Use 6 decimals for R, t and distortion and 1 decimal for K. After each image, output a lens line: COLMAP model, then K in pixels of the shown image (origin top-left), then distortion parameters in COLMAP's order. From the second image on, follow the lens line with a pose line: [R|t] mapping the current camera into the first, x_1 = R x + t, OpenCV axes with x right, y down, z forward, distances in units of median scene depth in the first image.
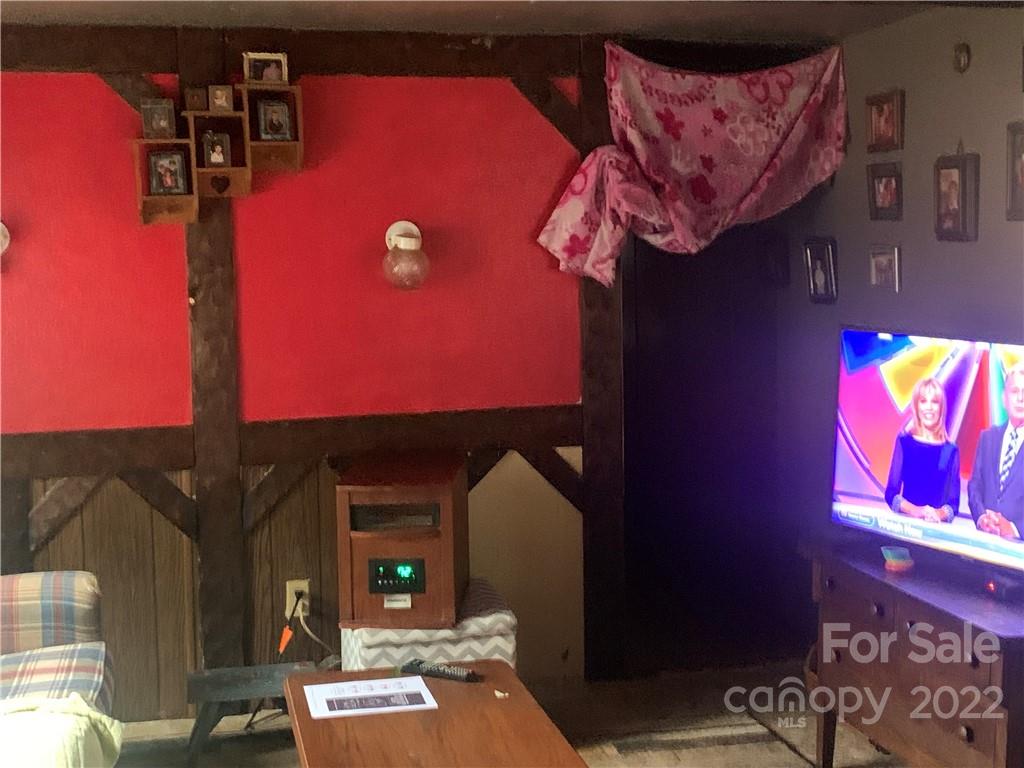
lens RADIAL K [[1425.8, 0, 512.0], [0, 1425.8, 384.0], [0, 0, 1]] dist [0.101450, 0.009780]
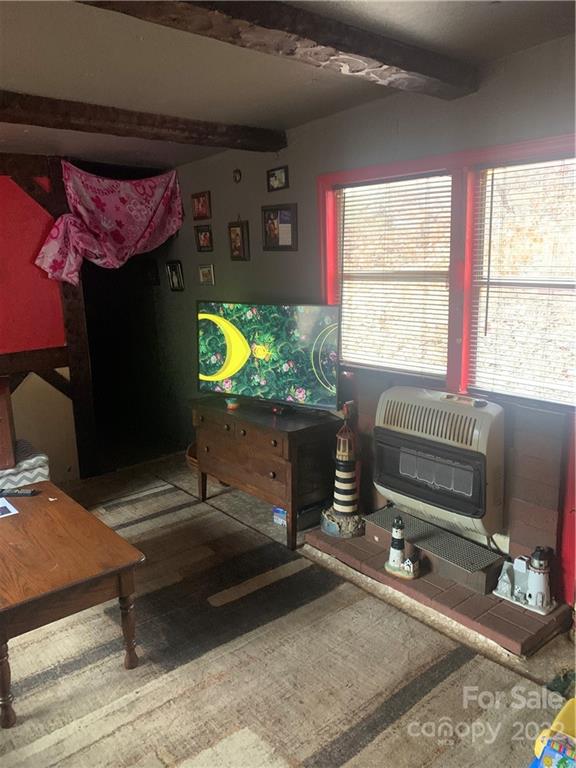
lens RADIAL K [[572.9, 0, 288.0], [0, 572.9, 384.0], [0, 0, 1]] dist [0.041089, -0.137597]
pose [[0.884616, -0.108385, 0.453550, -0.049062], [0.064787, 0.991747, 0.110636, -0.001842], [-0.461798, -0.068487, 0.884337, 0.144786]]
